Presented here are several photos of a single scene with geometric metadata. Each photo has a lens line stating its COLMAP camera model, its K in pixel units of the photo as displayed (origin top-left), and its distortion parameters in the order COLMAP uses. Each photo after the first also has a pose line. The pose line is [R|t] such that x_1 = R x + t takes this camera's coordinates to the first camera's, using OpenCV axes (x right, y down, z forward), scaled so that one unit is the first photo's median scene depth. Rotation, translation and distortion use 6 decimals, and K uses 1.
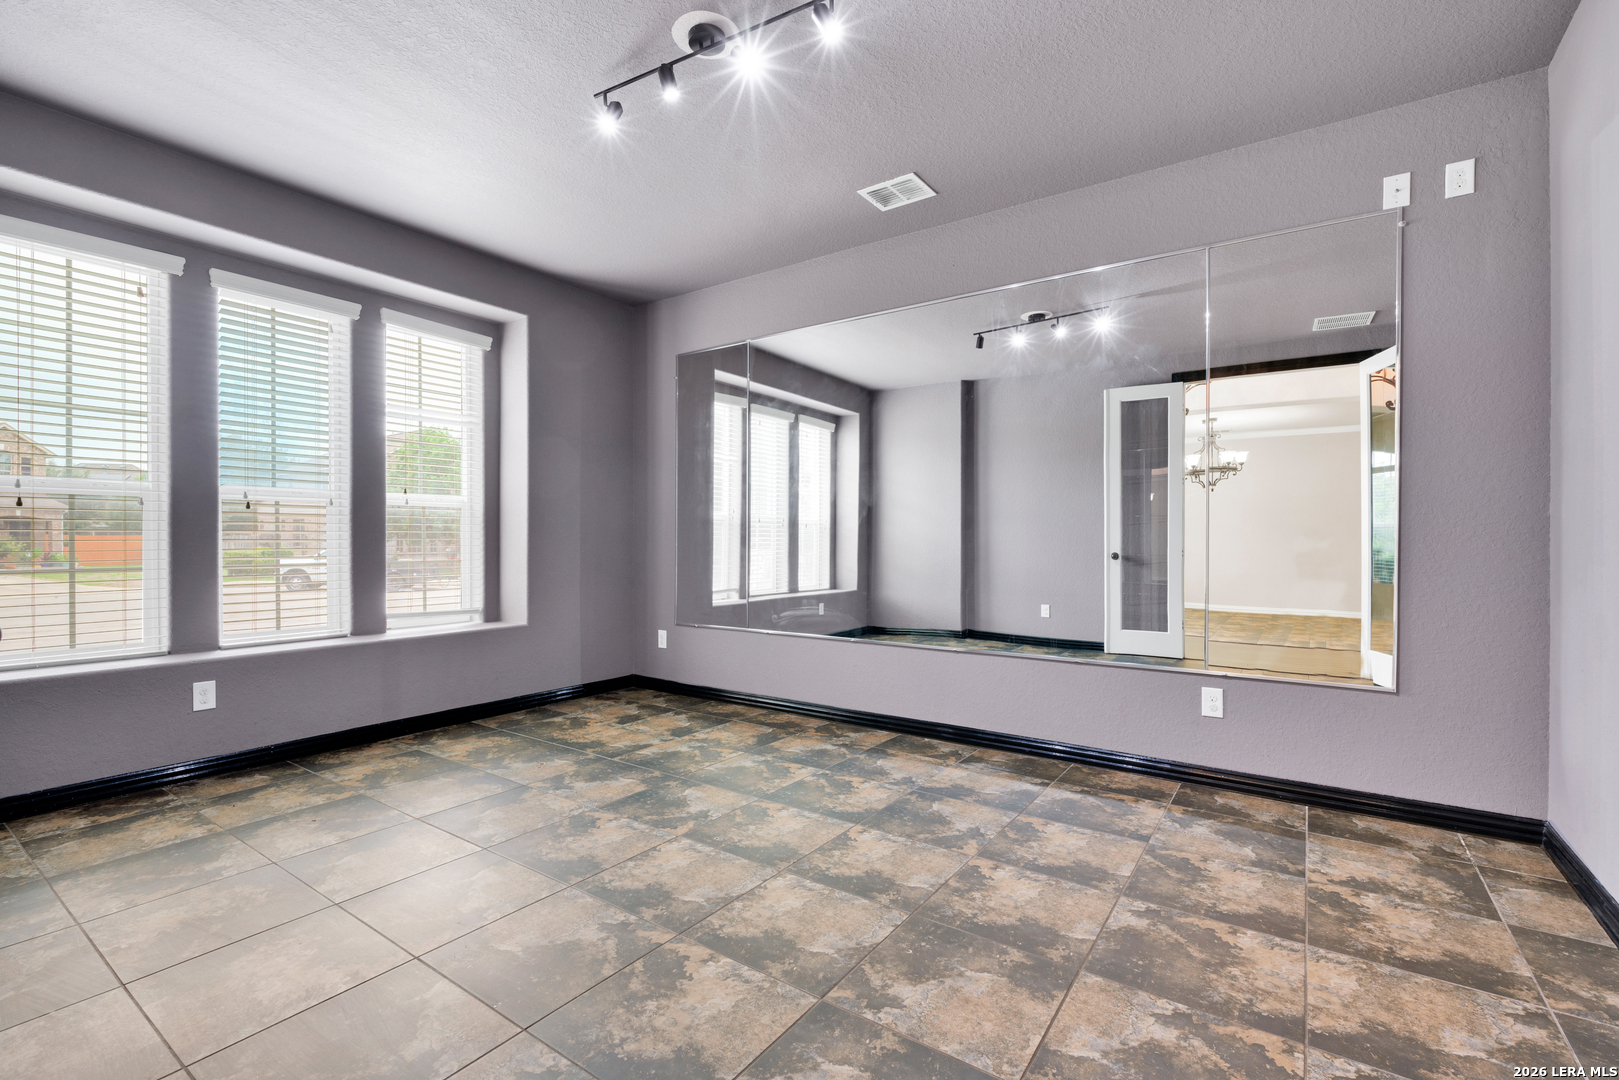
lens RADIAL K [[716.2, 0, 808.9], [0, 716.2, 541.0], [0, 0, 1]] dist [-0.002938, 0.000267]
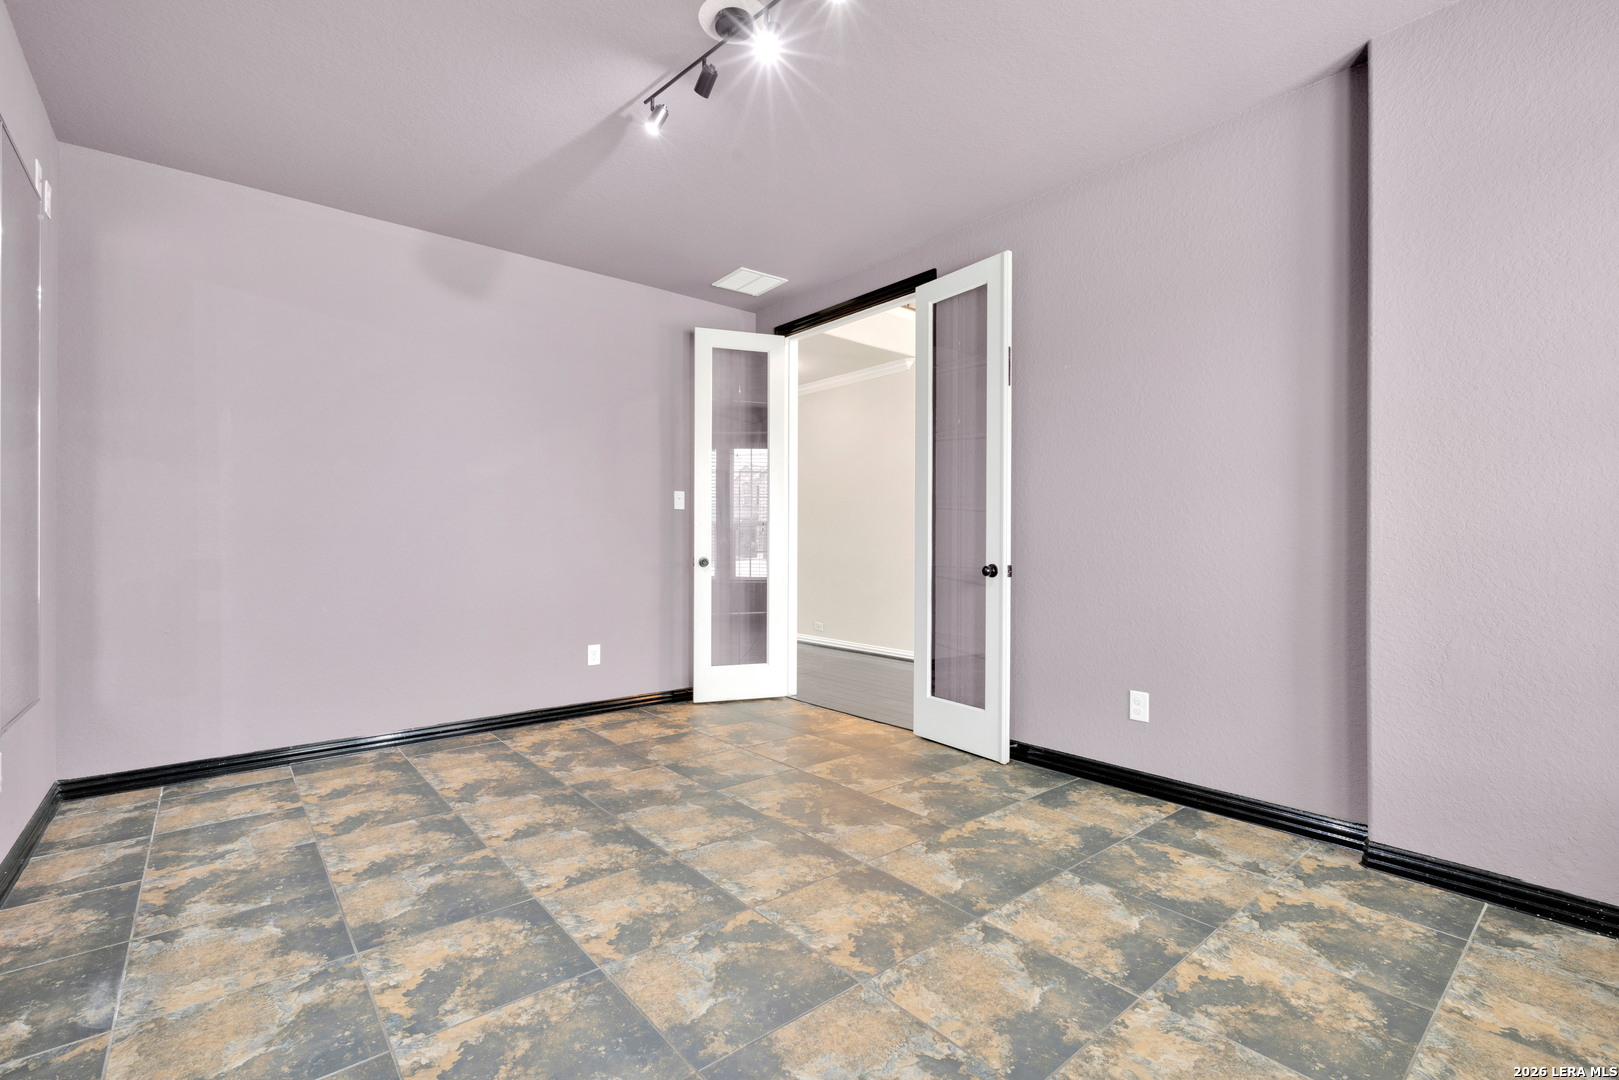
lens RADIAL K [[716.2, 0, 810.0], [0, 716.2, 541.9], [0, 0, 1]] dist [-0.002938, 0.000267]
pose [[-0.966133, -0.003025, 0.258028, -0.490942], [-0.003428, 0.999994, -0.001111, -0.004037], [-0.258023, -0.001958, -0.966137, 1.909828]]
